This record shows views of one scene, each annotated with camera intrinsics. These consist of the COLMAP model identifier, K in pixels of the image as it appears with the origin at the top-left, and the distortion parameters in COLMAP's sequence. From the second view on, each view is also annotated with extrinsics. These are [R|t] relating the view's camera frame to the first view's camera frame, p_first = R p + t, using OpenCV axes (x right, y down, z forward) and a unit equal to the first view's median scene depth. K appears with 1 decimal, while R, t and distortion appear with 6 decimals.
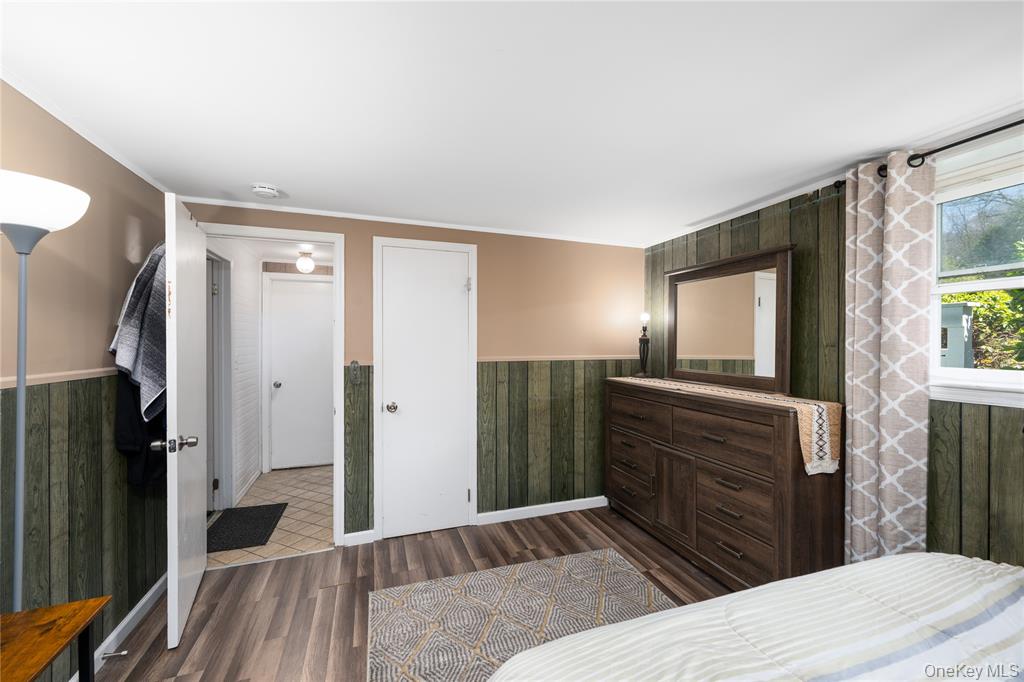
lens RADIAL K [[402.8, 0, 515.3], [0, 402.8, 344.4], [0, 0, 1]] dist [0.000571, 0.000108]
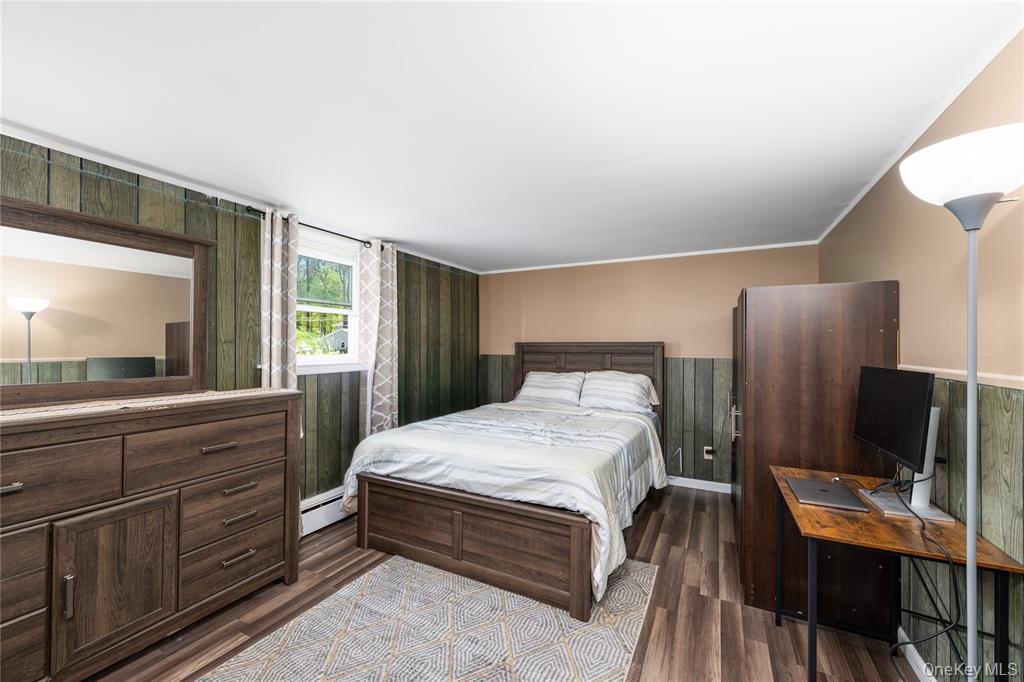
lens RADIAL K [[402.8, 0, 515.3], [0, 402.8, 344.4], [0, 0, 1]] dist [0.000571, 0.000108]
pose [[-0.688391, -0.004055, 0.725329, -0.591461], [-0.003819, 0.999991, 0.001966, 0.005192], [-0.725330, -0.001416, -0.688400, 1.172594]]
